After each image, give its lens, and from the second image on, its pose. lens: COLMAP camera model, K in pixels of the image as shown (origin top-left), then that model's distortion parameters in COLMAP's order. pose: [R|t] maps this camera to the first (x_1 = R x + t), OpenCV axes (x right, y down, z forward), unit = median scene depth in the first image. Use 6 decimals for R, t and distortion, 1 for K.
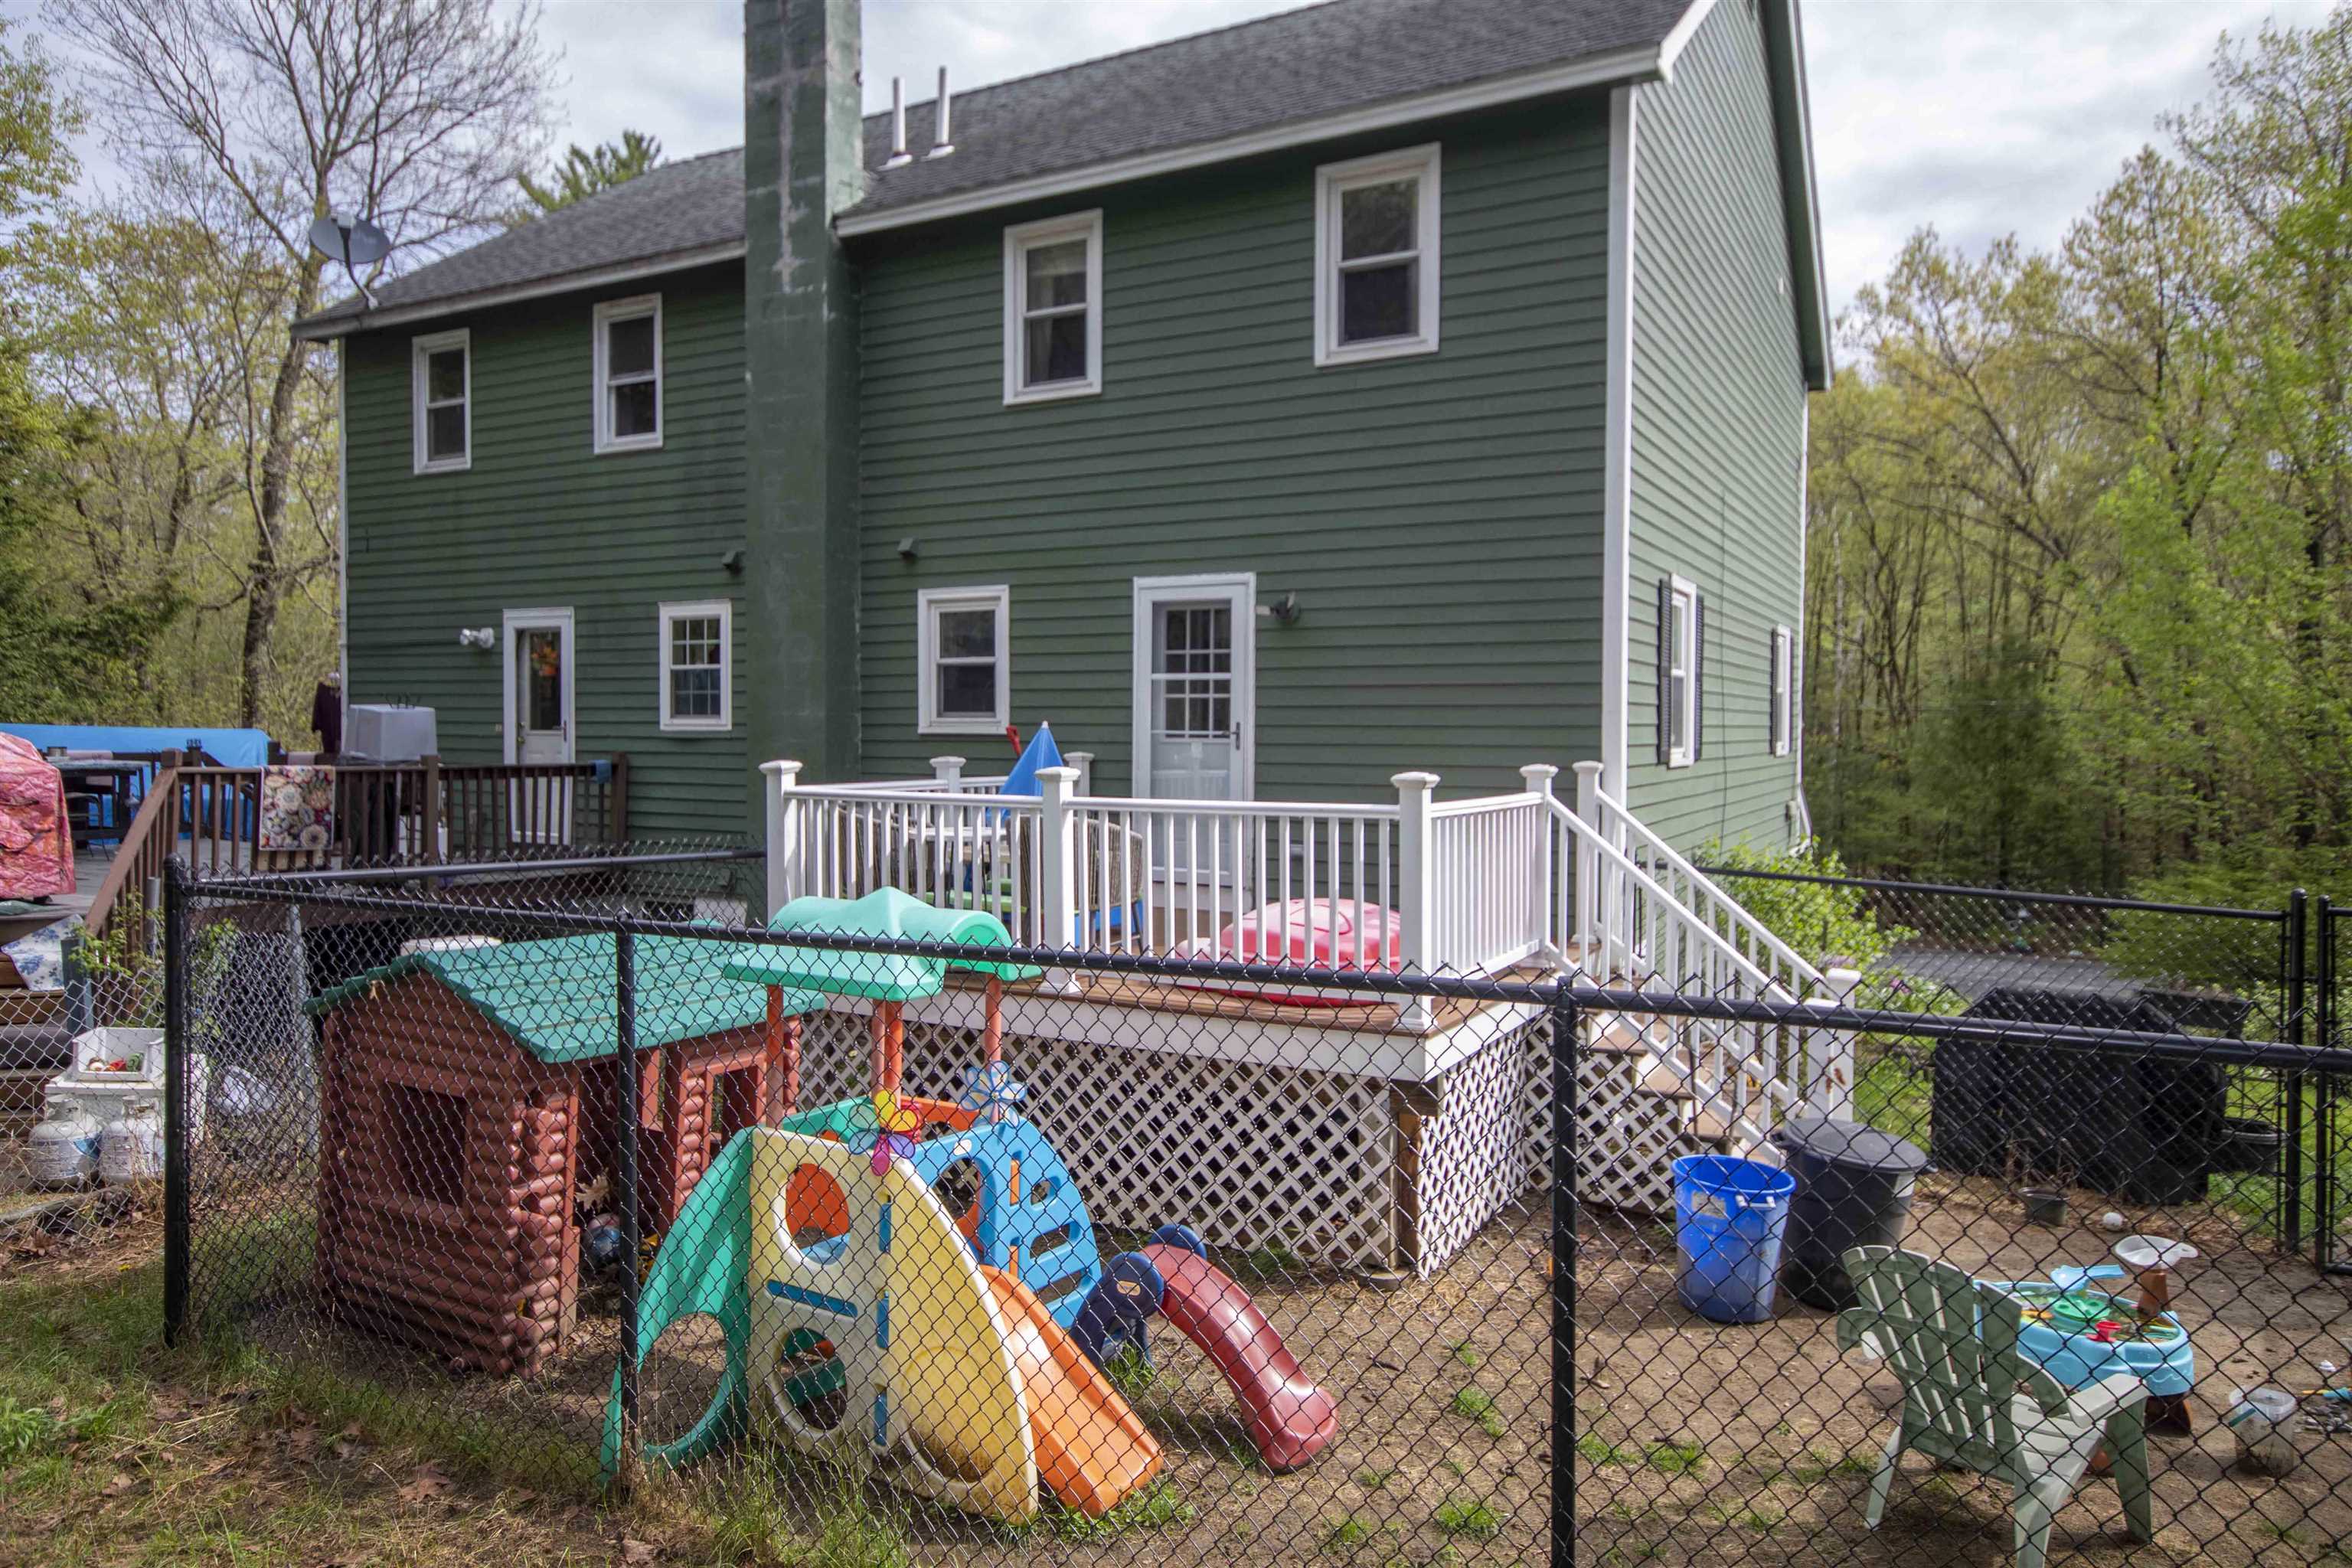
lens RADIAL K [[1513.0, 0, 1174.8], [0, 1513.0, 762.0], [0, 0, 1]] dist [0.007148, 0.000235]
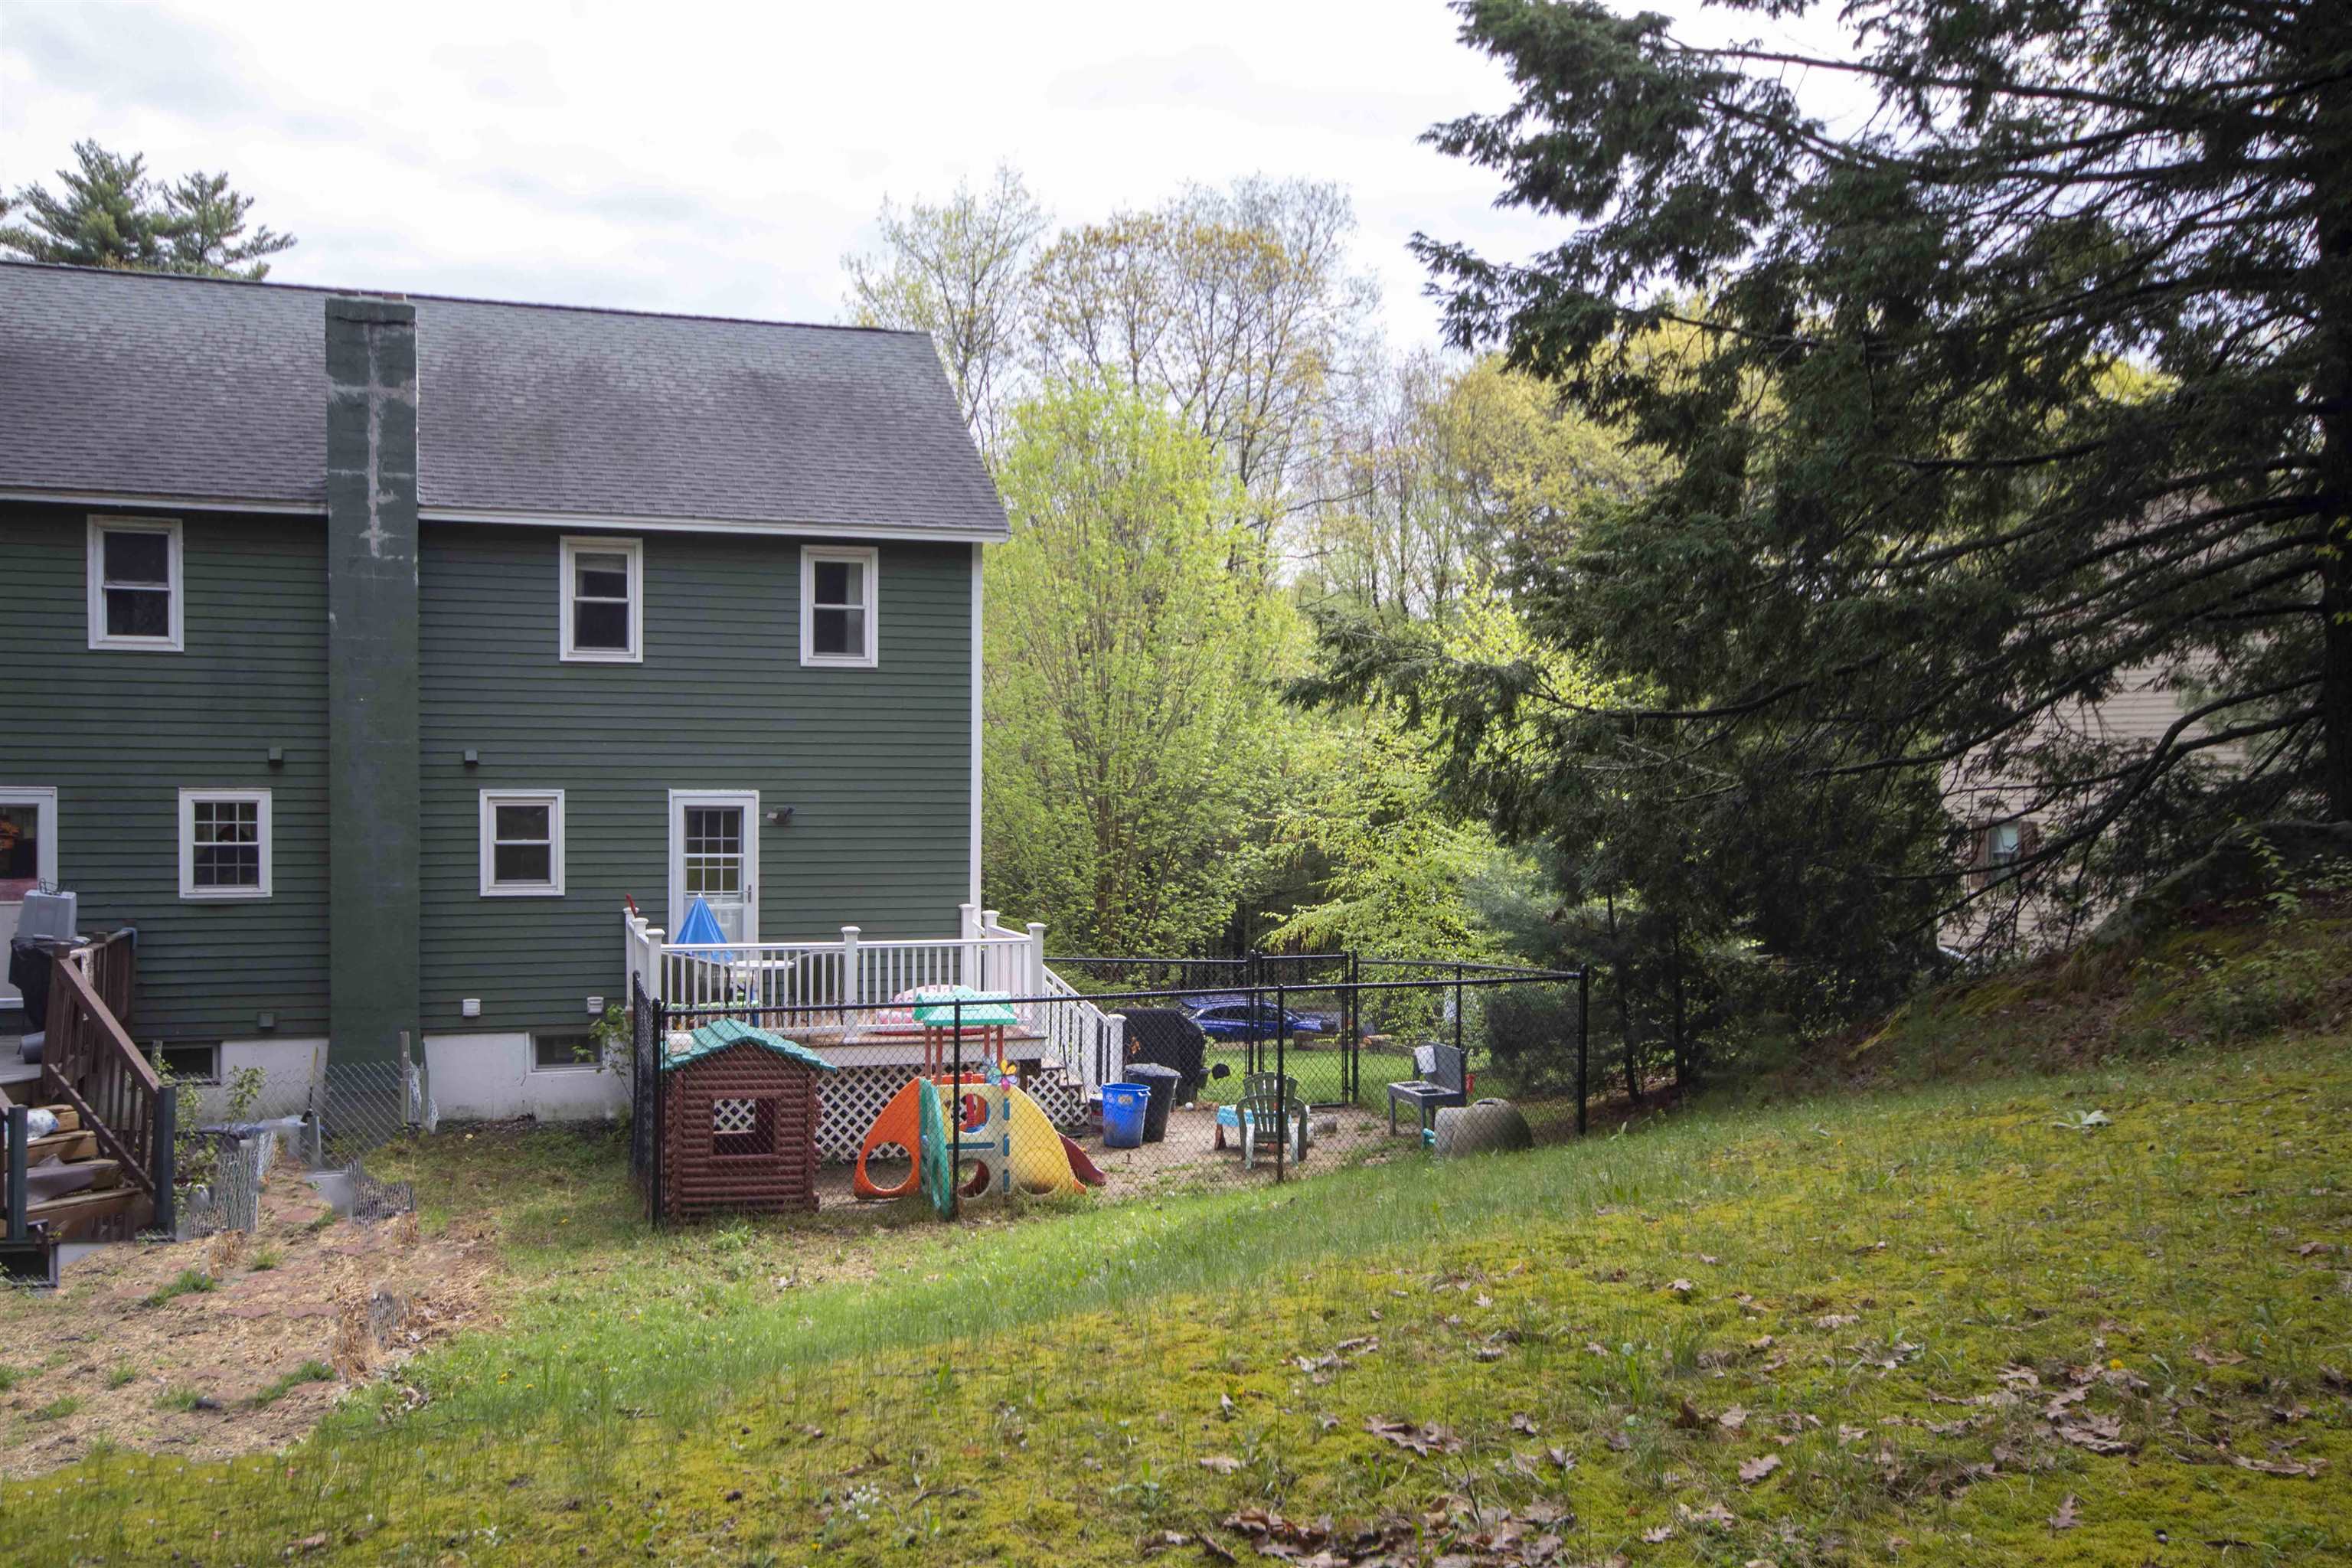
lens RADIAL K [[2188.8, 0, 1176.7], [0, 2188.8, 788.0], [0, 0, 1]] dist [0.006206, 0.000000]
pose [[0.664934, -0.001447, 0.746901, -1.309874], [0.013072, 0.999868, -0.009700, -0.095507], [-0.746788, 0.016213, 0.664865, -0.812192]]
